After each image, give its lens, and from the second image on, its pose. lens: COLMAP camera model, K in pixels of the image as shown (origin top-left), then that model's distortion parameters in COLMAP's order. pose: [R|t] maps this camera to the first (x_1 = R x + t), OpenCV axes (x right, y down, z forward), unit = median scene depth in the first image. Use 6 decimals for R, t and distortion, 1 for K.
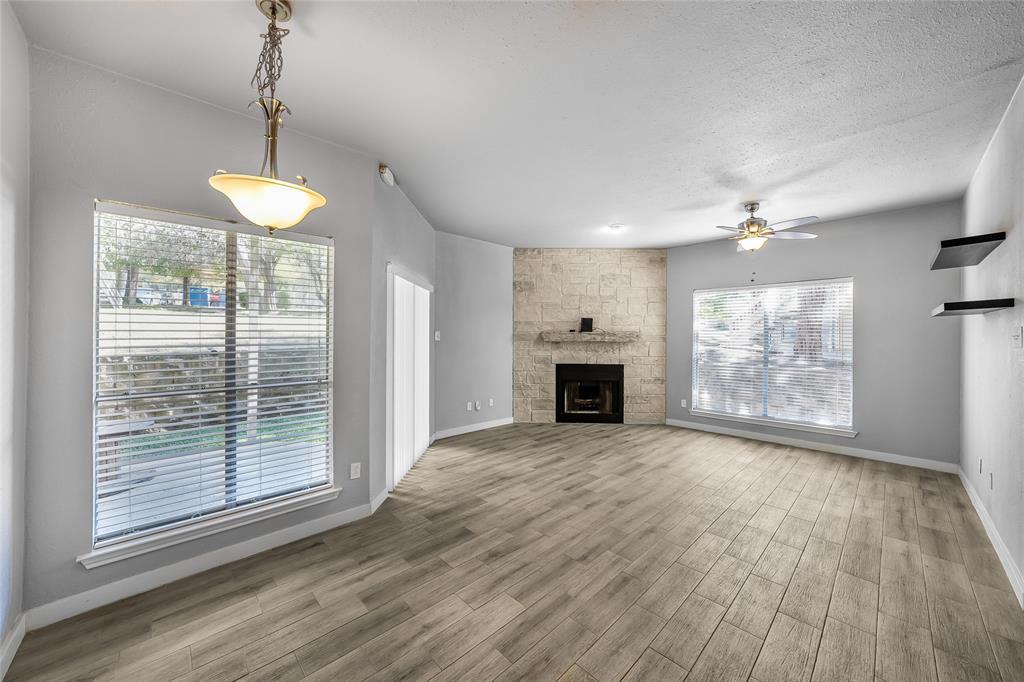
lens RADIAL K [[373.9, 0, 511.8], [0, 373.9, 336.6], [0, 0, 1]] dist [0.000217, 0.000263]
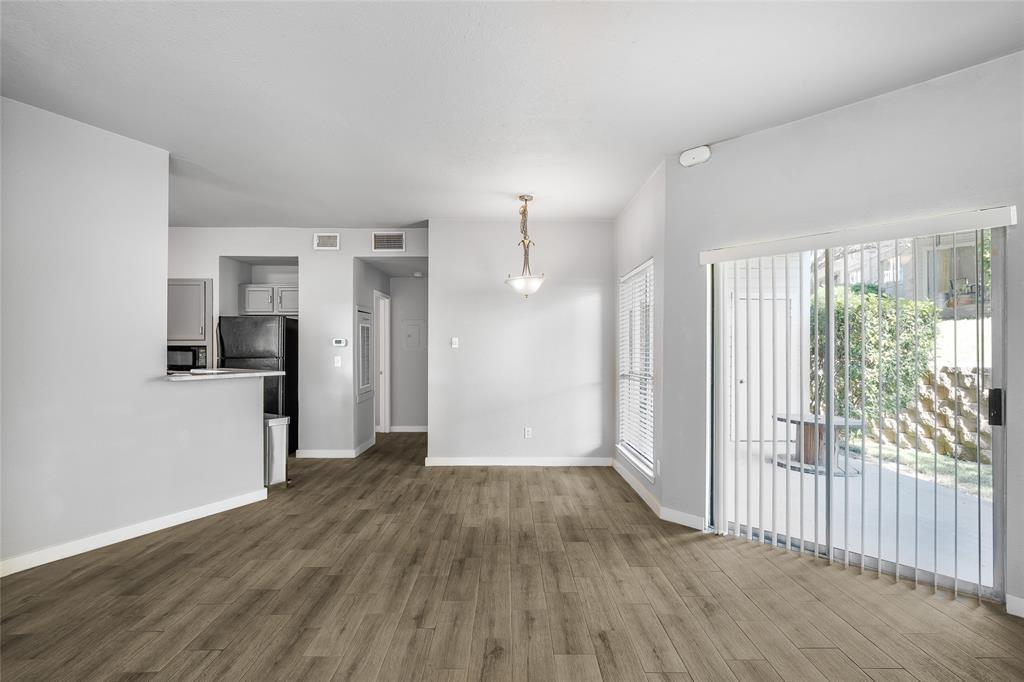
lens RADIAL K [[478.3, 0, 508.8], [0, 478.3, 345.5], [0, 0, 1]] dist [0.021632, 0.000450]
pose [[-0.692627, -0.006719, -0.721264, 0.920310], [-0.000089, 0.999957, -0.009229, 0.031915], [0.721296, -0.006328, -0.692598, 1.774242]]
